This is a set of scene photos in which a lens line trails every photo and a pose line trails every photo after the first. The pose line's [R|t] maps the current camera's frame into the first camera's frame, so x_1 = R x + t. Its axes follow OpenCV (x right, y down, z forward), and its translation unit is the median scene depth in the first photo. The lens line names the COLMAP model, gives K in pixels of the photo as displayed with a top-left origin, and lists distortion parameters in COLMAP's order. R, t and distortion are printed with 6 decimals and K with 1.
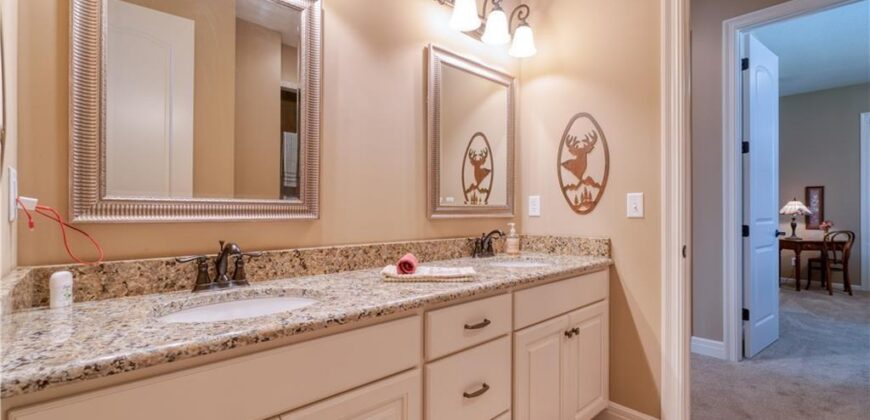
lens RADIAL K [[385.4, 0, 441.0], [0, 385.4, 211.8], [0, 0, 1]] dist [-0.004375, 0.000149]
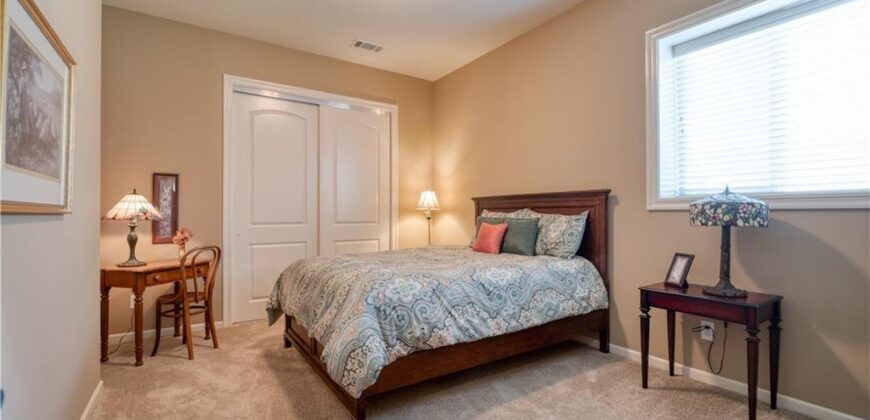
lens RADIAL K [[385.4, 0, 441.1], [0, 385.4, 212.9], [0, 0, 1]] dist [-0.004375, 0.000149]
pose [[0.164130, 0.007814, 0.986408, 0.464660], [-0.000882, 0.999969, -0.007774, 0.001084], [-0.986438, 0.000406, 0.164132, 0.491615]]
